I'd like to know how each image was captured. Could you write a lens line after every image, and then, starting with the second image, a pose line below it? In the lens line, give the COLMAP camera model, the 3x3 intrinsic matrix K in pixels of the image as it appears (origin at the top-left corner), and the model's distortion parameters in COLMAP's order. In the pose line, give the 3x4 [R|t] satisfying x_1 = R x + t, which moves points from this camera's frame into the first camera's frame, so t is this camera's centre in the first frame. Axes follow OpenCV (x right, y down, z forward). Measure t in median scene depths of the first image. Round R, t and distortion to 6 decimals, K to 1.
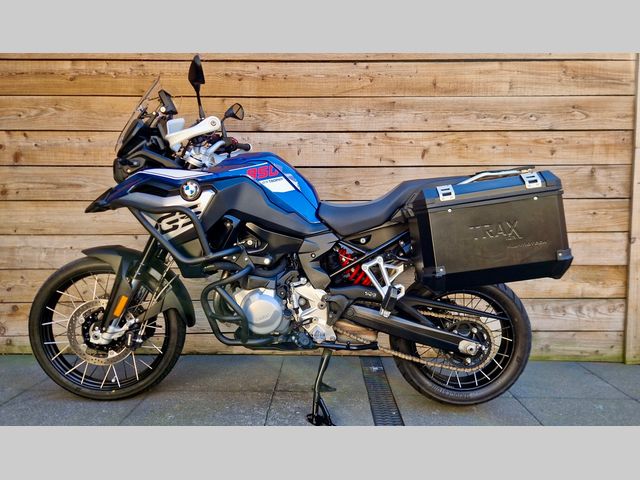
lens RADIAL K [[448.2, 0, 330.0], [0, 448.2, 238.1], [0, 0, 1]] dist [0.065507, -0.069161]
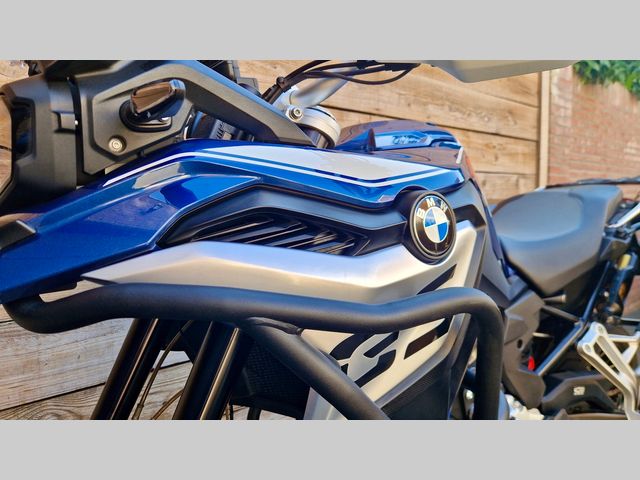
lens RADIAL K [[431.6, 0, 320.0], [0, 431.6, 240.0], [0, 0, 1]] dist [0.061078, -0.063028]
pose [[0.779727, -0.062377, 0.623005, -0.390146], [0.057290, 0.997959, 0.028217, -0.078602], [-0.623493, 0.013691, 0.781709, 0.600772]]
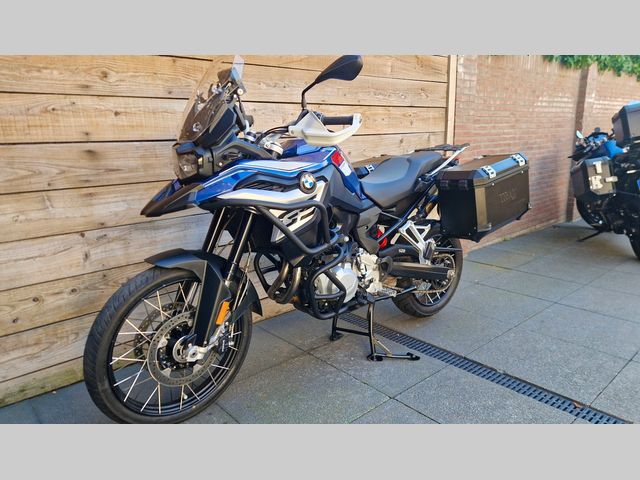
lens RADIAL K [[431.6, 0, 320.0], [0, 431.6, 240.0], [0, 0, 1]] dist [0.061078, -0.063028]
pose [[0.763218, -0.167519, 0.624047, -0.659004], [0.070673, 0.981656, 0.177081, -0.108004], [-0.642264, -0.091048, 0.761057, 0.174727]]
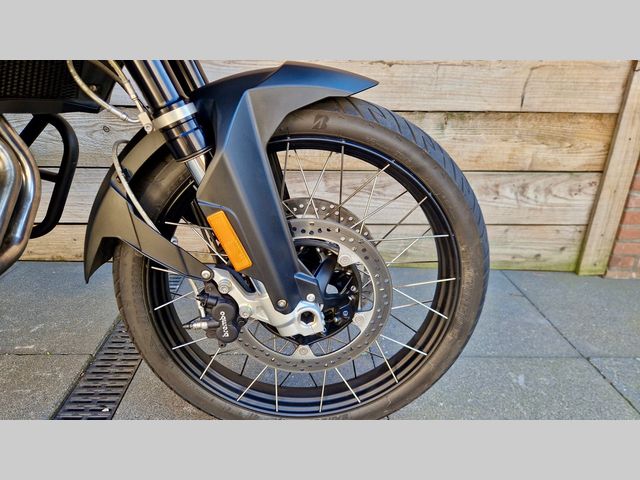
lens RADIAL K [[431.6, 0, 320.0], [0, 431.6, 240.0], [0, 0, 1]] dist [0.061078, -0.063028]
pose [[0.998881, 0.009282, 0.046365, 0.297061], [-0.023399, 0.949096, 0.314116, 0.052593], [-0.041090, -0.314849, 0.948252, 0.515427]]
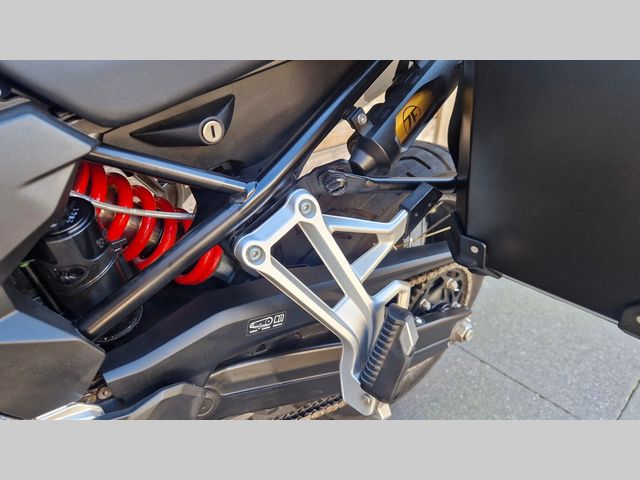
lens RADIAL K [[431.6, 0, 320.0], [0, 431.6, 240.0], [0, 0, 1]] dist [0.061078, -0.063028]
pose [[0.746050, -0.317118, 0.585530, -0.020857], [0.026322, 0.892676, 0.449929, -0.031548], [-0.665369, -0.320258, 0.674329, 0.637645]]
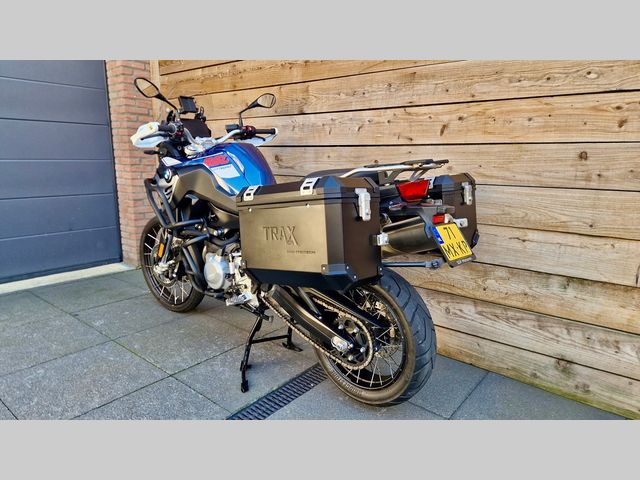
lens RADIAL K [[431.6, 0, 320.0], [0, 431.6, 240.0], [0, 0, 1]] dist [0.061078, -0.063028]
pose [[0.763342, 0.136044, -0.631507, 0.657177], [-0.057918, 0.988049, 0.142844, -0.092284], [0.643393, -0.072464, 0.762099, 0.205184]]
